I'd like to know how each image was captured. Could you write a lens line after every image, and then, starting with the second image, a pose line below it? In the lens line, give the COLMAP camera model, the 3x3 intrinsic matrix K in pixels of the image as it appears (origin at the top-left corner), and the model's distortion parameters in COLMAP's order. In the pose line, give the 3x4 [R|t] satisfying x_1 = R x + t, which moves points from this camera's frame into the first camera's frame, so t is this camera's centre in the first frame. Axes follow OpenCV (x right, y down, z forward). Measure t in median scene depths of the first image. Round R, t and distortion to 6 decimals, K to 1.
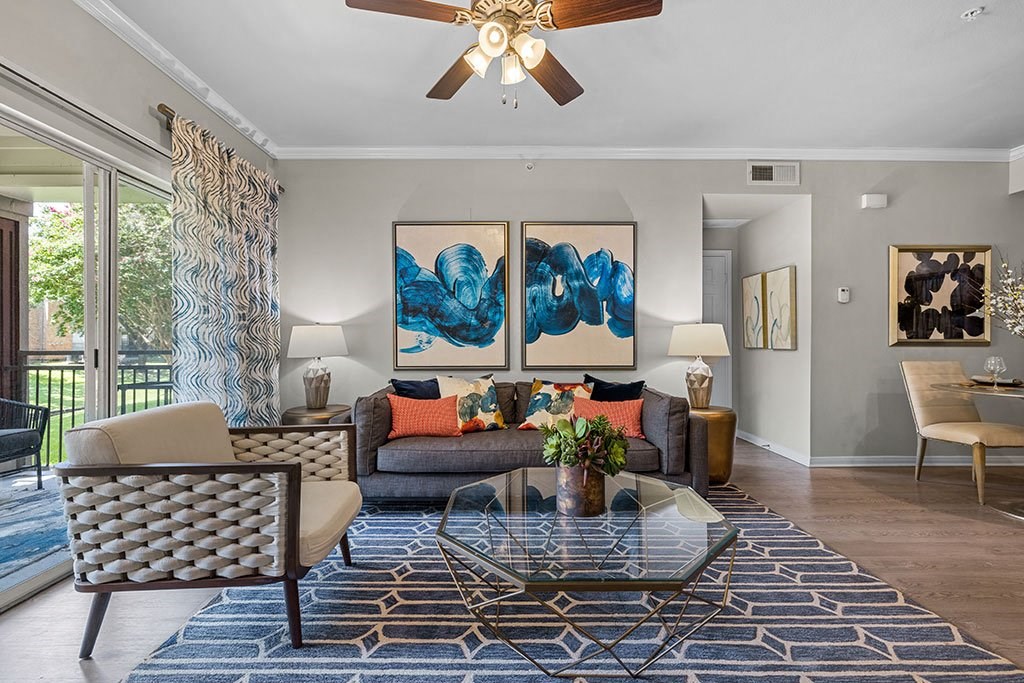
lens RADIAL K [[451.9, 0, 489.4], [0, 451.9, 342.5], [0, 0, 1]] dist [0.003217, 0.000524]
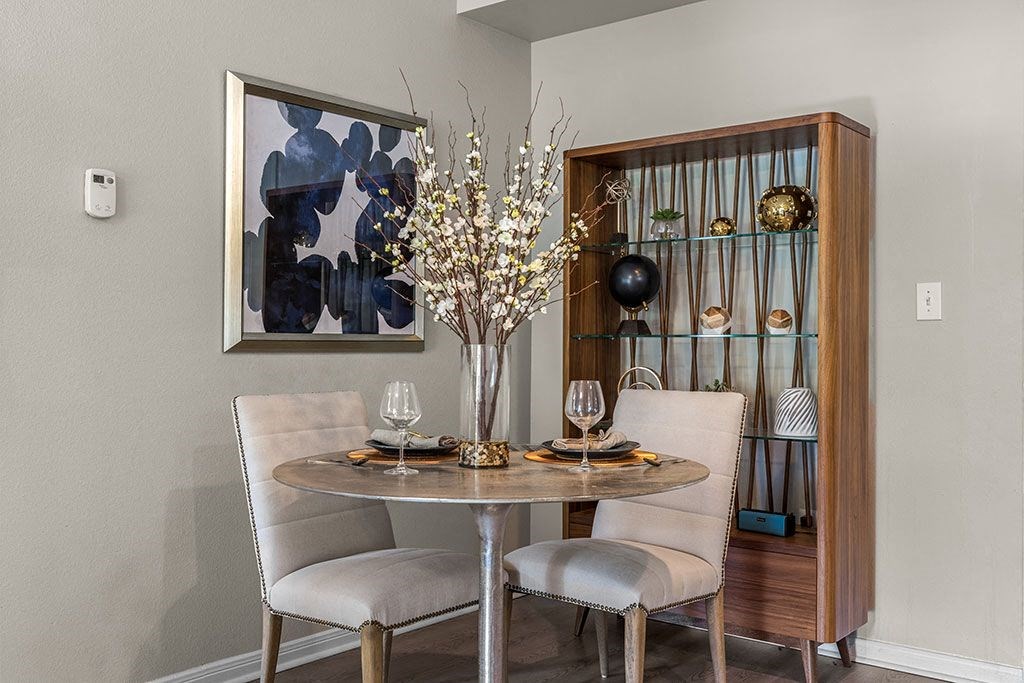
lens RADIAL K [[827.9, 0, 512.0], [0, 827.9, 341.5], [0, 0, 1]] dist [0.001984, 0.005934]
pose [[0.666964, 0.007674, 0.745051, 0.552325], [-0.003695, 0.999969, -0.006991, 0.003314], [-0.745081, 0.001910, 0.666971, 0.399281]]
